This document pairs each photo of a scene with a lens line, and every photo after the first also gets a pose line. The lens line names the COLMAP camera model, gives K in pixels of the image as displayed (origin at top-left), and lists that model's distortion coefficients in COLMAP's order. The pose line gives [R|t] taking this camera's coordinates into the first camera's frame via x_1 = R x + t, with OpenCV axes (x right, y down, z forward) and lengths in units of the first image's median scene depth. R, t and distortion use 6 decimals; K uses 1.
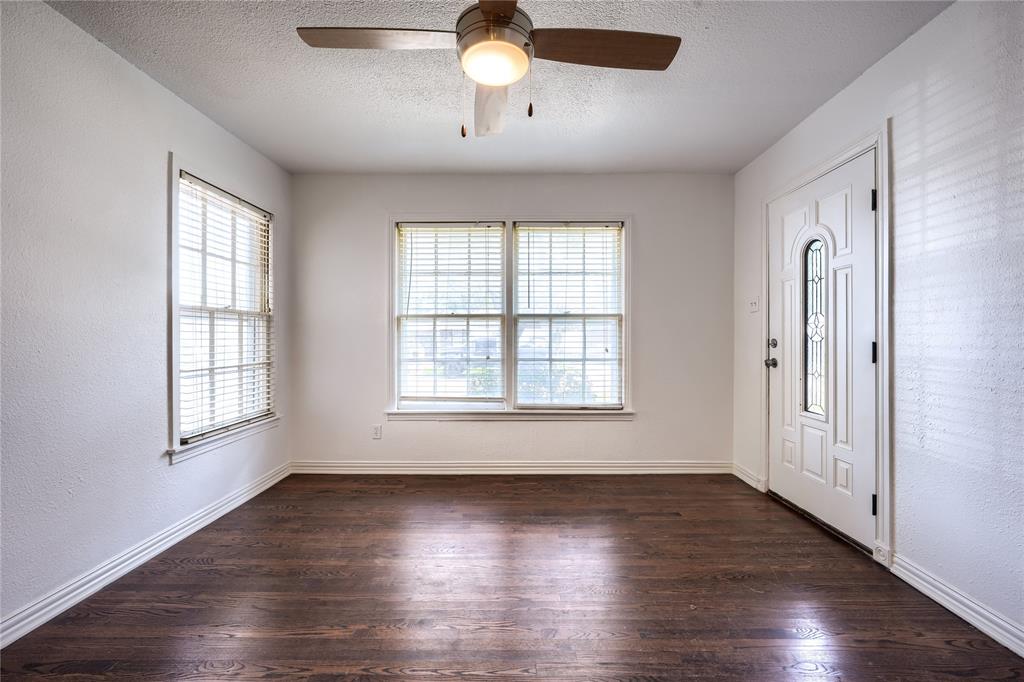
lens RADIAL K [[429.2, 0, 514.9], [0, 429.2, 337.1], [0, 0, 1]] dist [-0.001903, 0.000397]
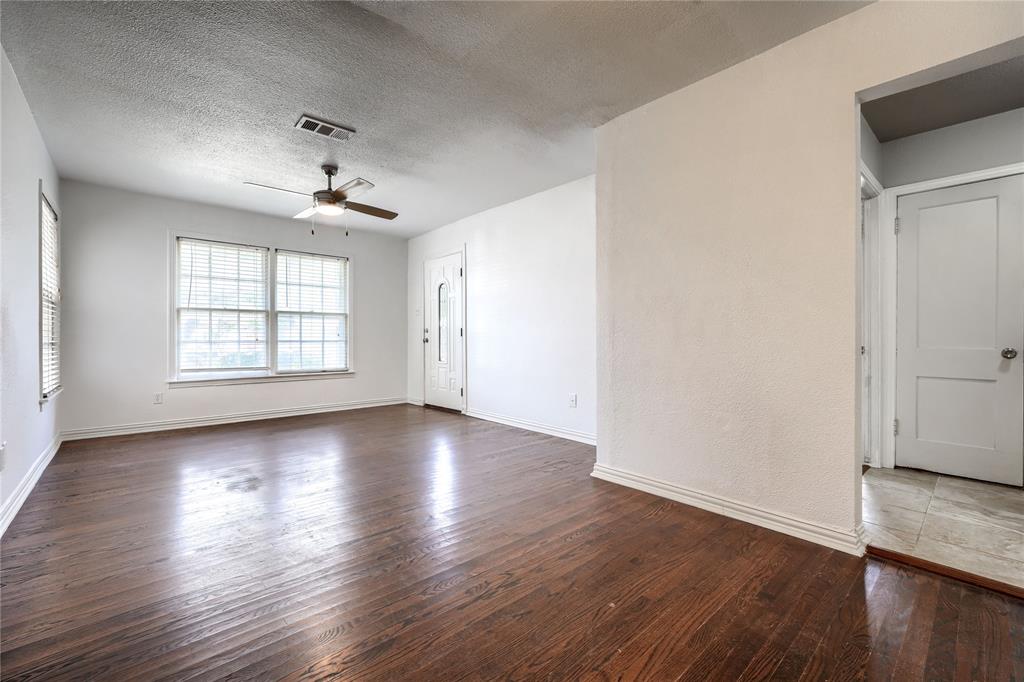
lens RADIAL K [[429.2, 0, 505.0], [0, 429.2, 343.6], [0, 0, 1]] dist [-0.001903, 0.000397]
pose [[0.746233, -0.007061, 0.665647, -0.430375], [0.000426, 0.999949, 0.010129, 0.050506], [-0.665685, -0.007275, 0.746198, -0.693941]]
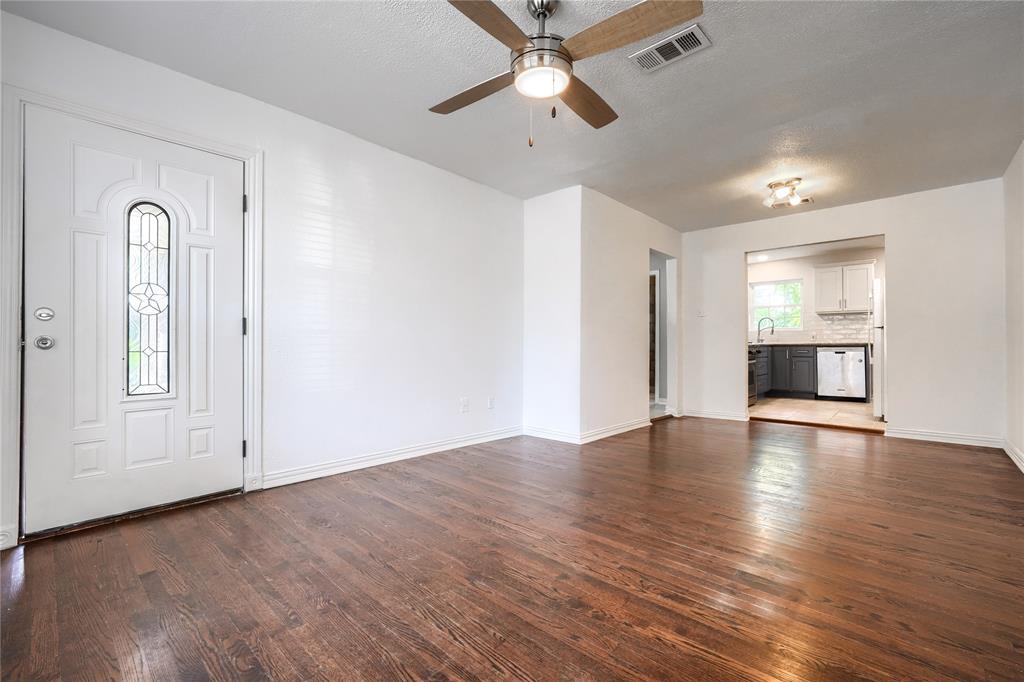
lens RADIAL K [[442.4, 0, 512.4], [0, 442.4, 340.3], [0, 0, 1]] dist [0.000931, 0.000114]
pose [[-0.744888, 0.003976, 0.667177, -0.387793], [0.000672, 0.999986, -0.005210, 0.054963], [-0.667189, -0.003433, -0.744881, 0.933682]]
